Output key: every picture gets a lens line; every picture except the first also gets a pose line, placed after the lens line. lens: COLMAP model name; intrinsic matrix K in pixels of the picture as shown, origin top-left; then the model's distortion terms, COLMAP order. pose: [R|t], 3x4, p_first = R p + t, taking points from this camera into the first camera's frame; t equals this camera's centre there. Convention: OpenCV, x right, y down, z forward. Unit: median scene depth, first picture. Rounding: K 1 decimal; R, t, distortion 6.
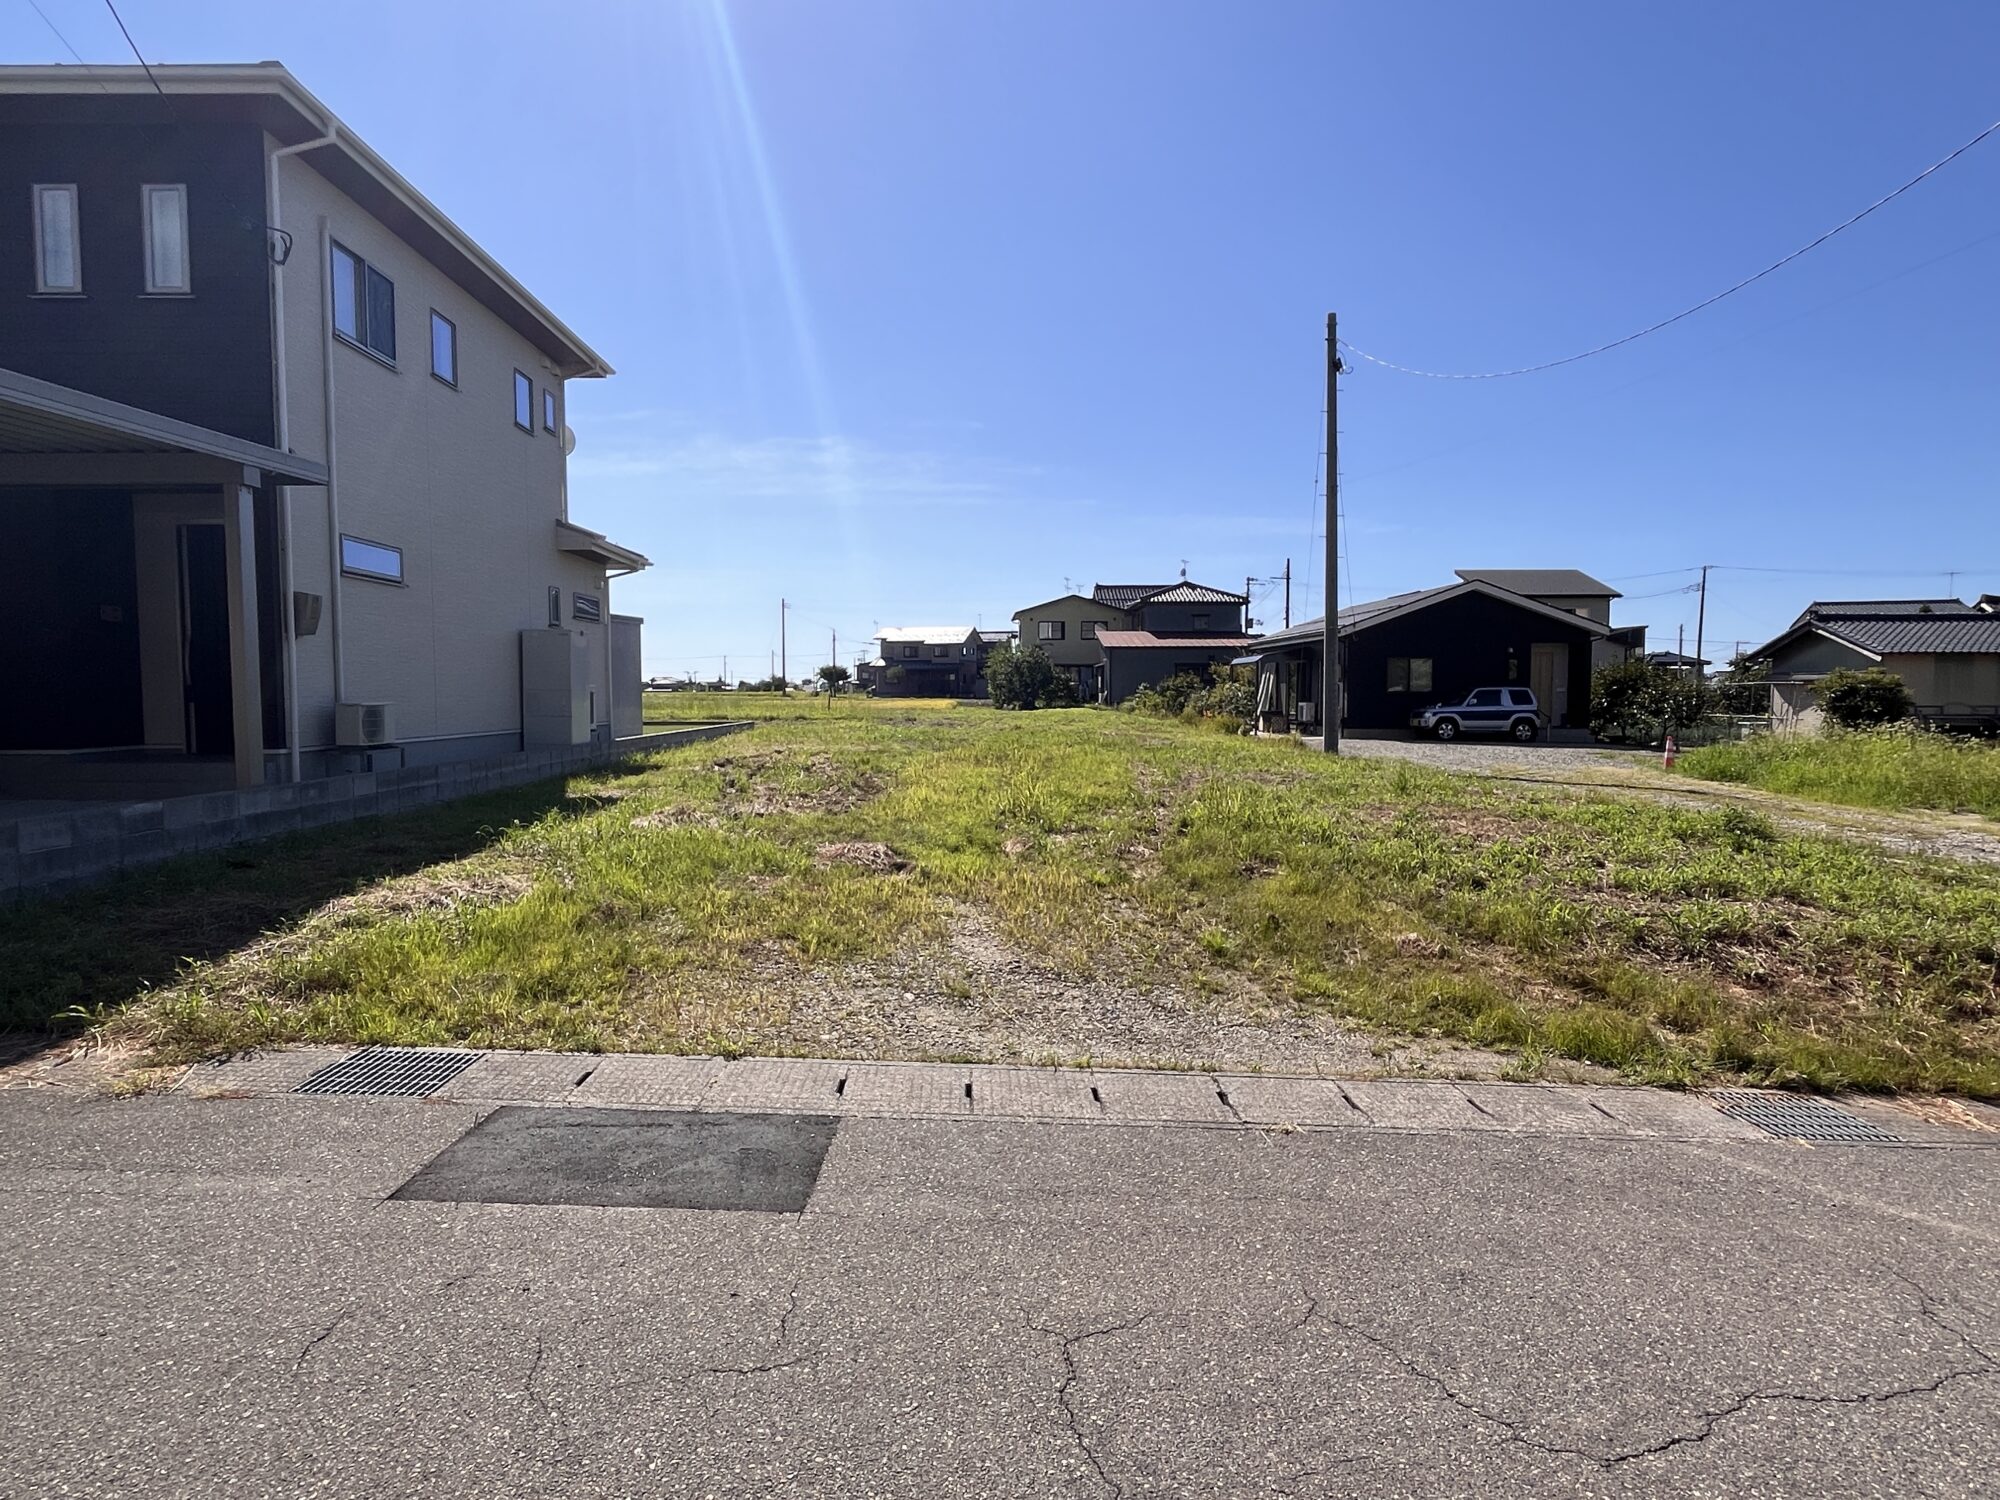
lens RADIAL K [[1105.9, 0, 1000.0], [0, 1105.9, 750.0], [0, 0, 1]] dist [-0.000386, -0.000182]
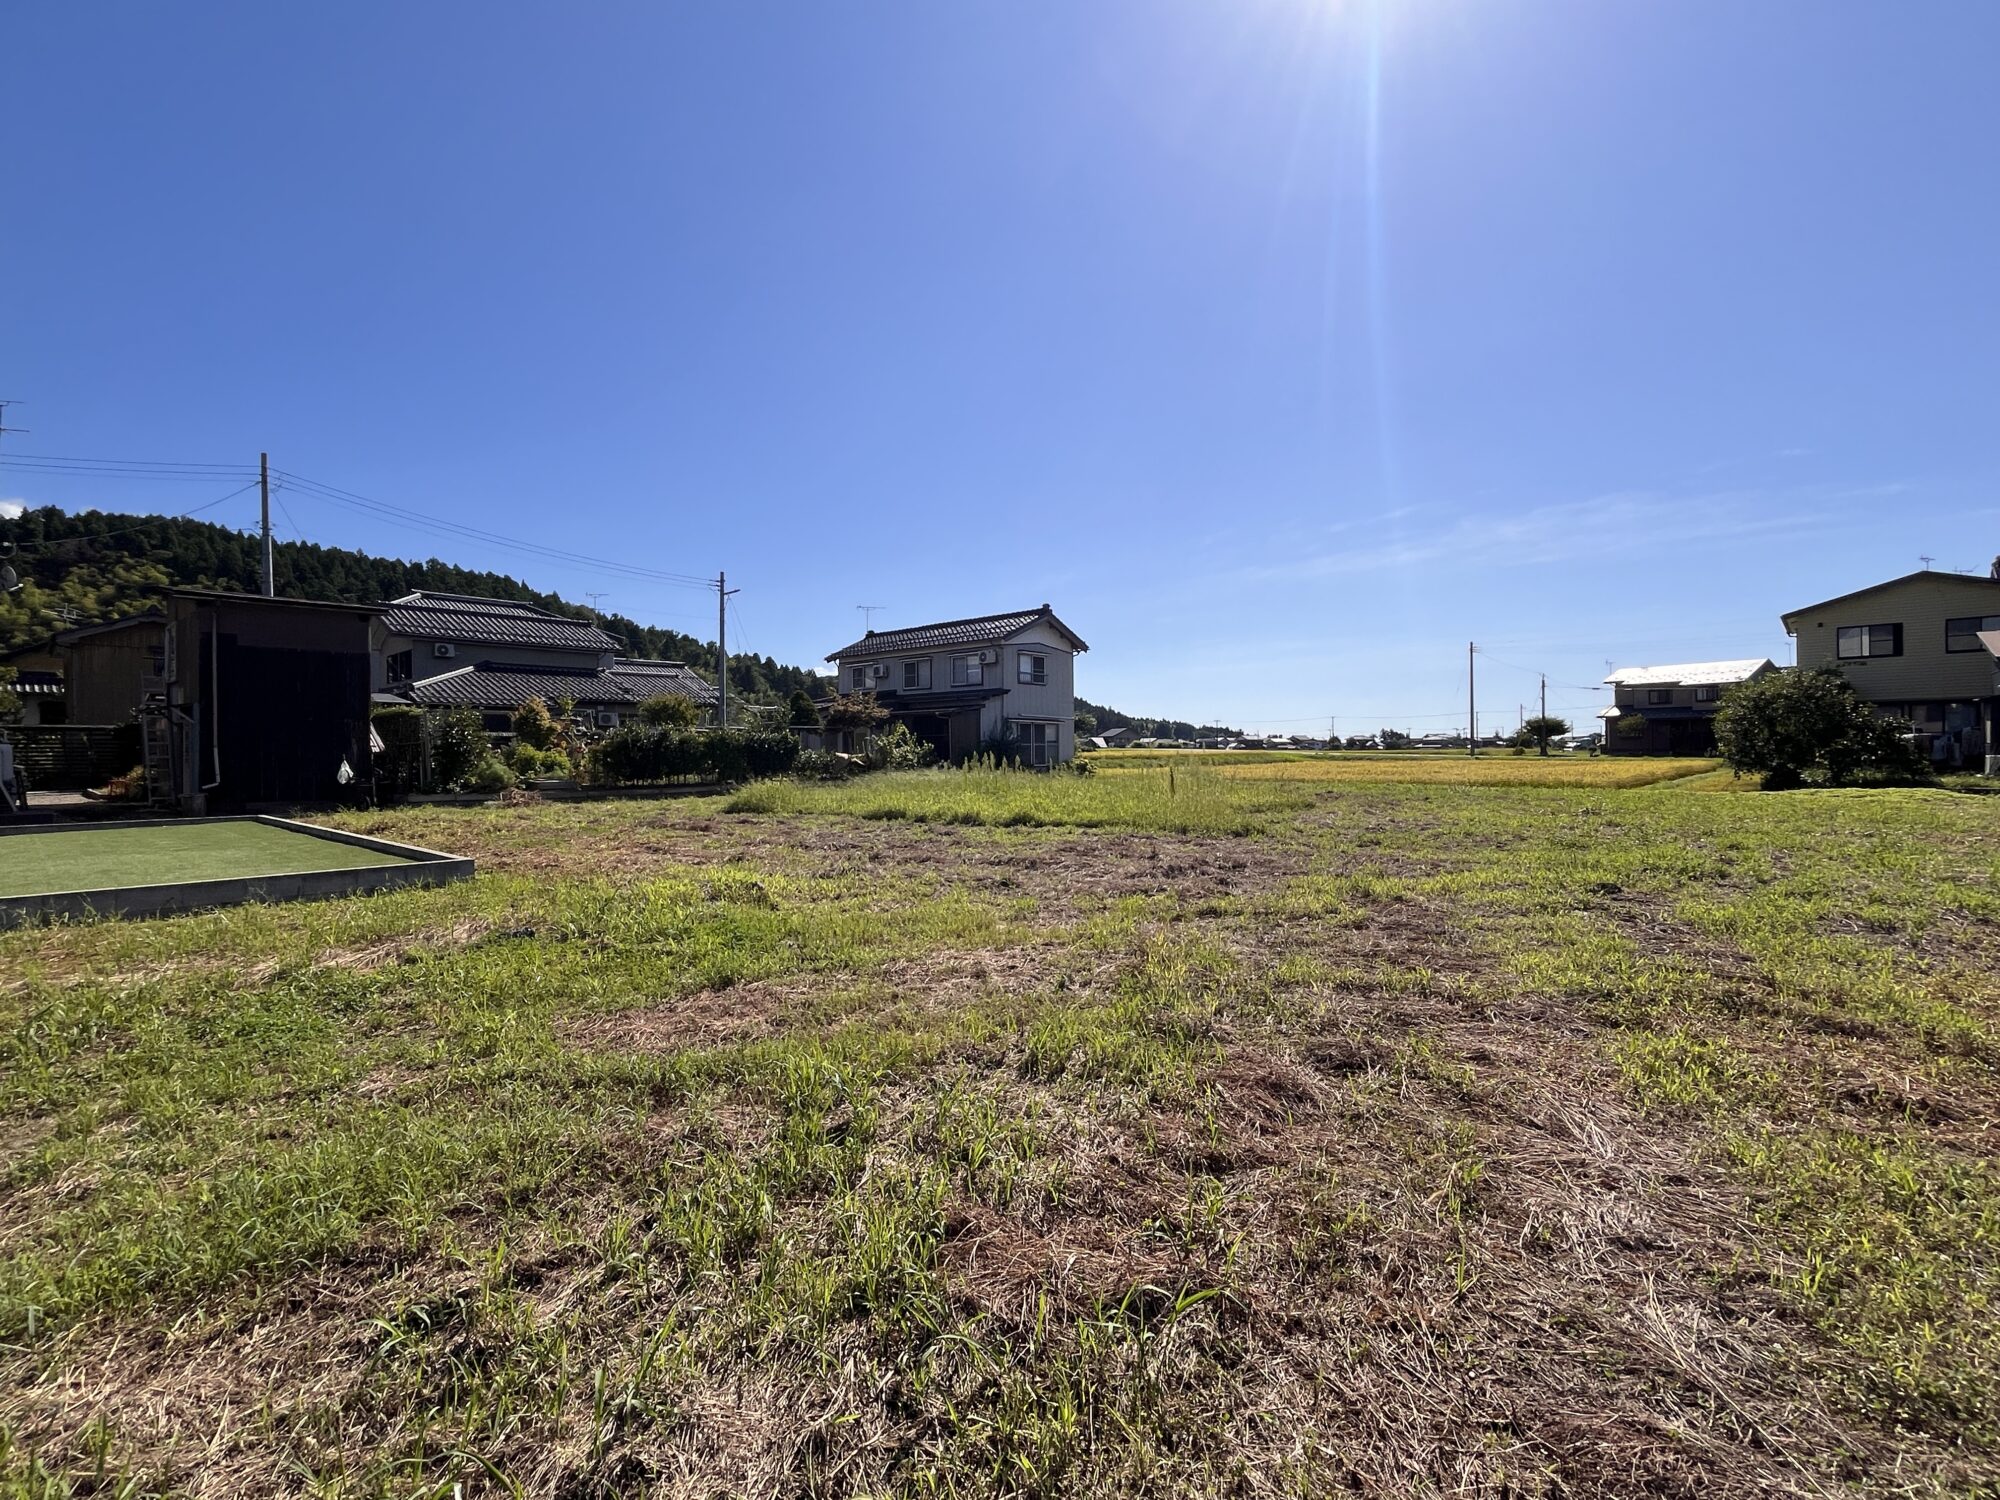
lens RADIAL K [[900.4, 0, 1000.0], [0, 900.4, 750.0], [0, 0, 1]] dist [-0.000817, -0.000109]
pose [[0.731414, 0.003512, -0.681925, 0.040395], [-0.035057, 0.998858, -0.032458, -0.025215], [0.681032, 0.047647, 0.730702, 0.411410]]
